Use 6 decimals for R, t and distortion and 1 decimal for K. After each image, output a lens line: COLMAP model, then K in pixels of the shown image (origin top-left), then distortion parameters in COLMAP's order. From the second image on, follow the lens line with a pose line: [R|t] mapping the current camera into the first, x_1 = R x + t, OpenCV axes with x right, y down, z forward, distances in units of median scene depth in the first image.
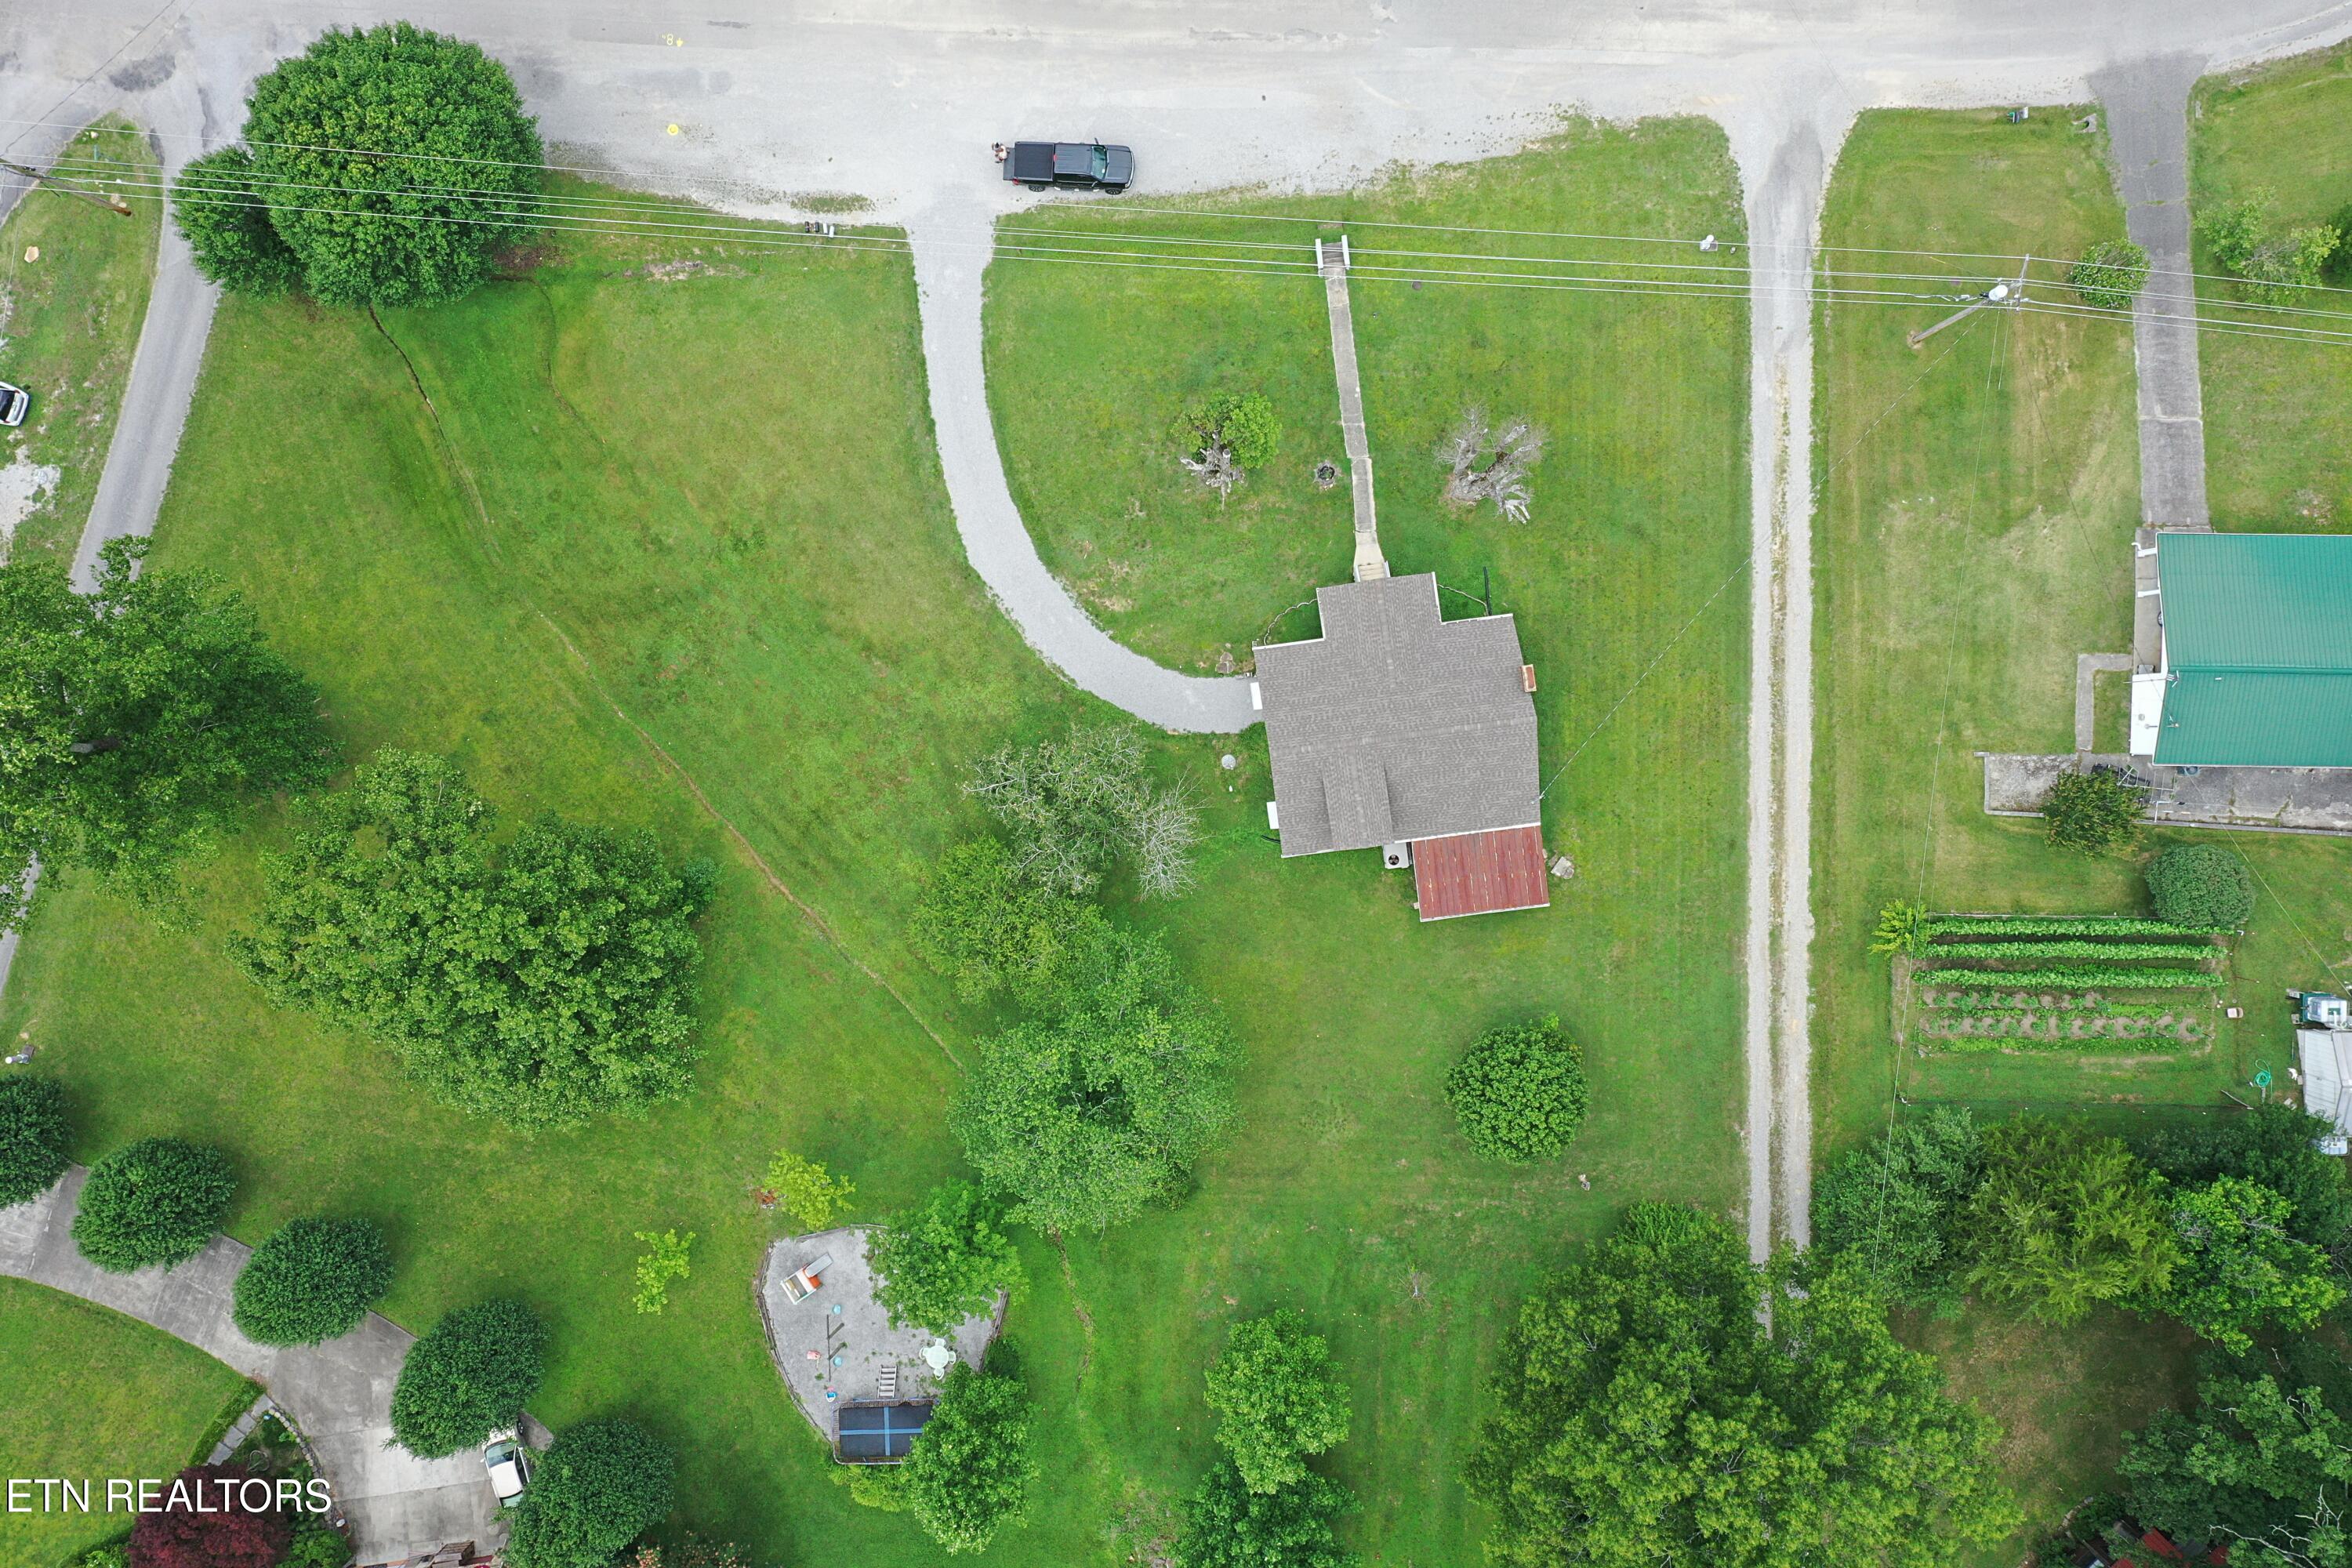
lens RADIAL K [[1842.9, 0, 1176.0], [0, 1842.9, 784.0], [0, 0, 1]] dist [-0.007204, 0.011846]
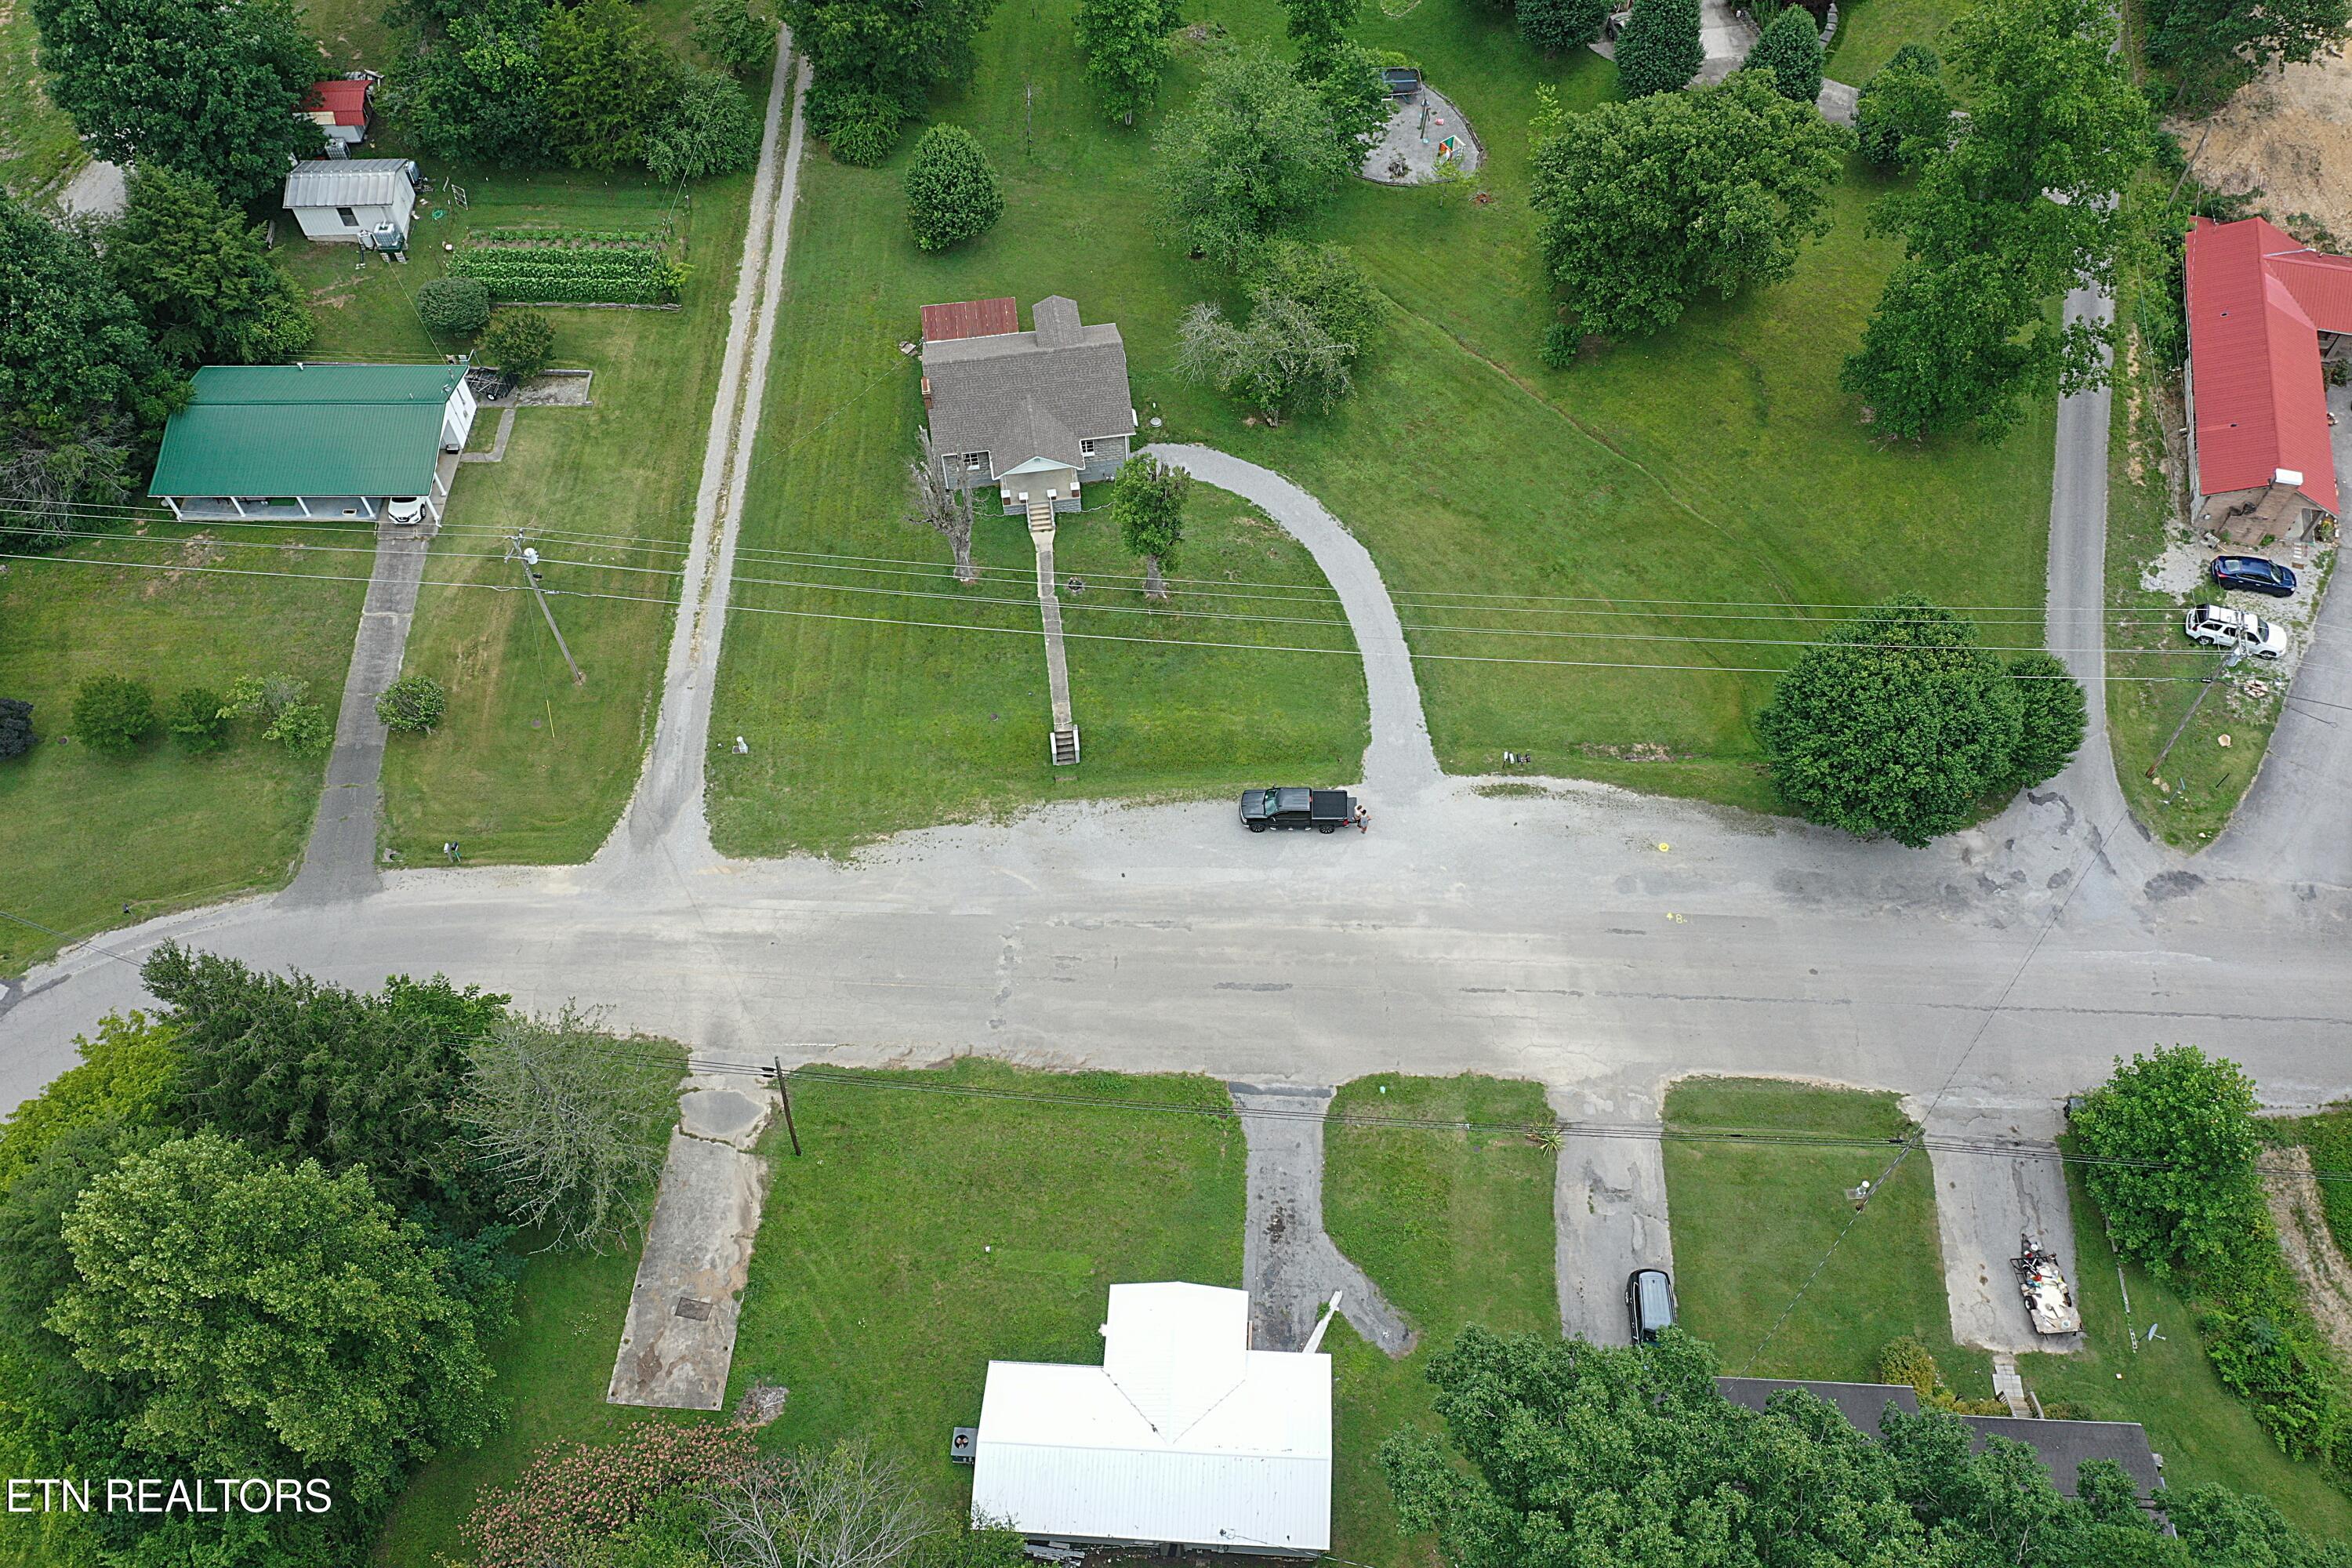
lens RADIAL K [[1850.6, 0, 1176.0], [0, 1850.6, 784.0], [0, 0, 1]] dist [-0.002261, 0.006119]
pose [[-0.999222, 0.025716, 0.029899, -0.017978], [-0.005075, -0.835704, 0.549157, -0.935939], [0.039109, 0.548578, 0.835184, 0.051478]]
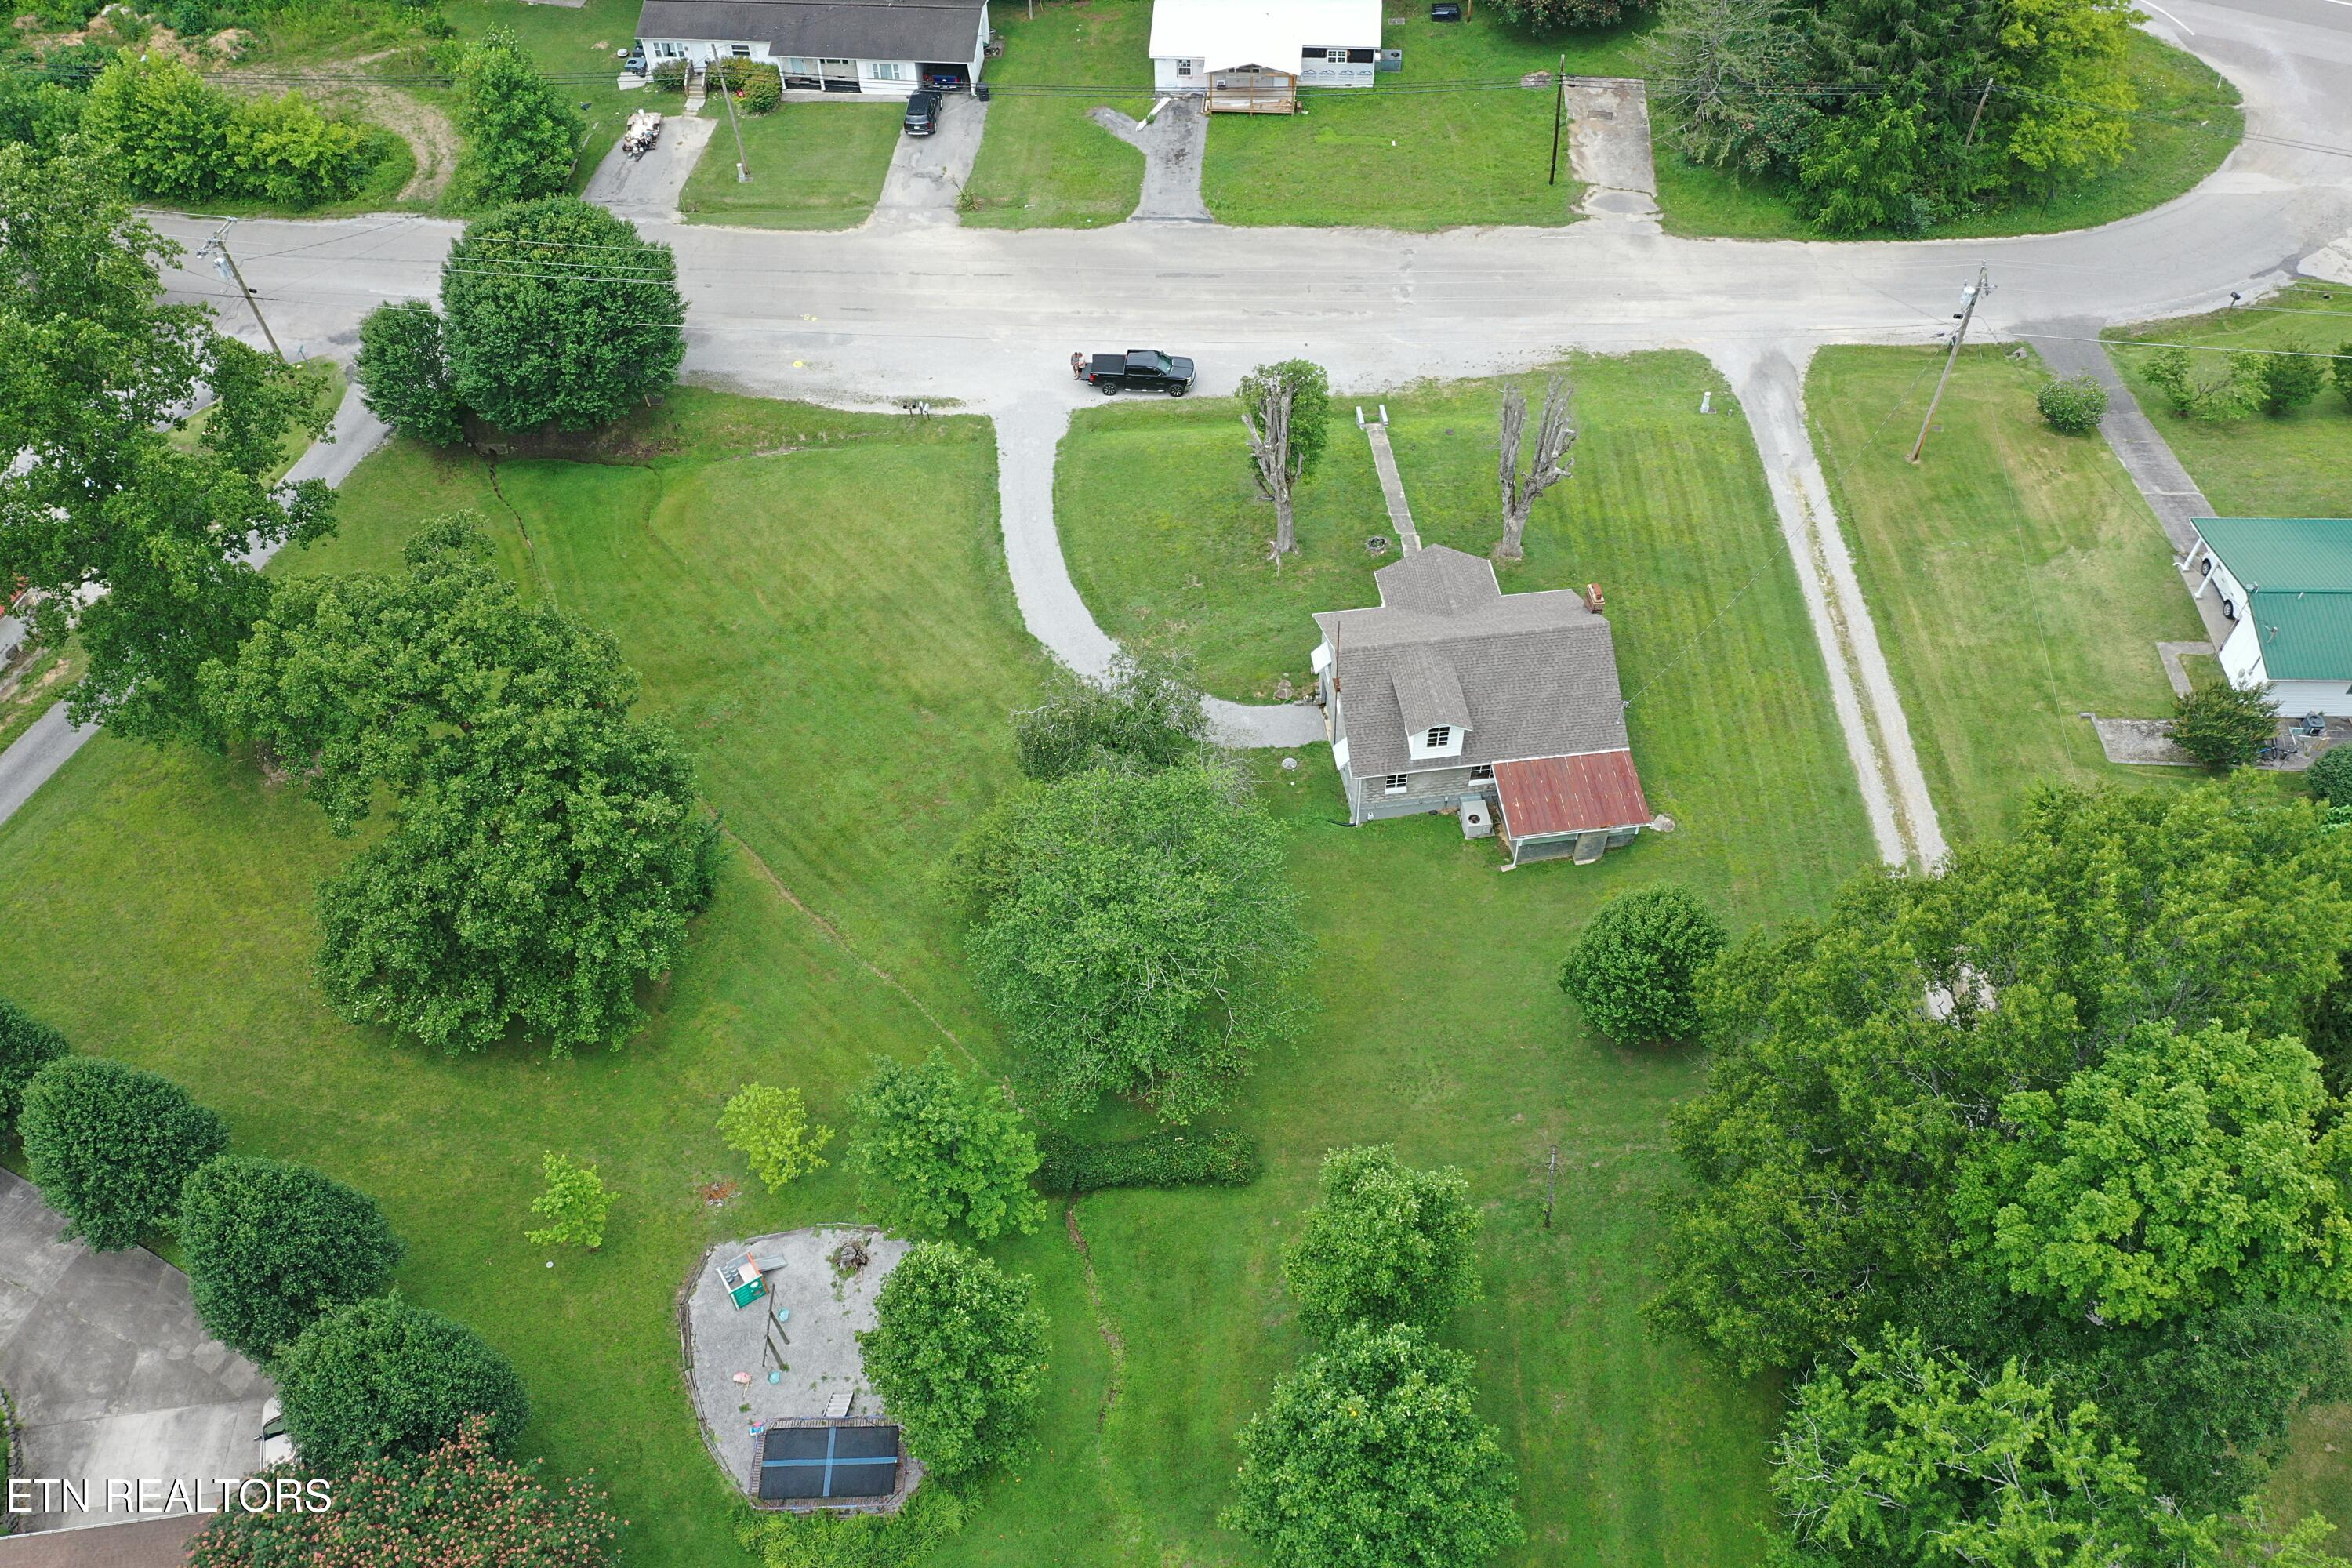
lens RADIAL K [[1850.6, 0, 1176.0], [0, 1850.6, 784.0], [0, 0, 1]] dist [-0.002261, 0.006119]
pose [[0.999862, 0.012123, -0.011374, -0.018283], [-0.016602, 0.762590, -0.646668, 0.604694], [0.000834, 0.646768, 0.762686, 0.284290]]
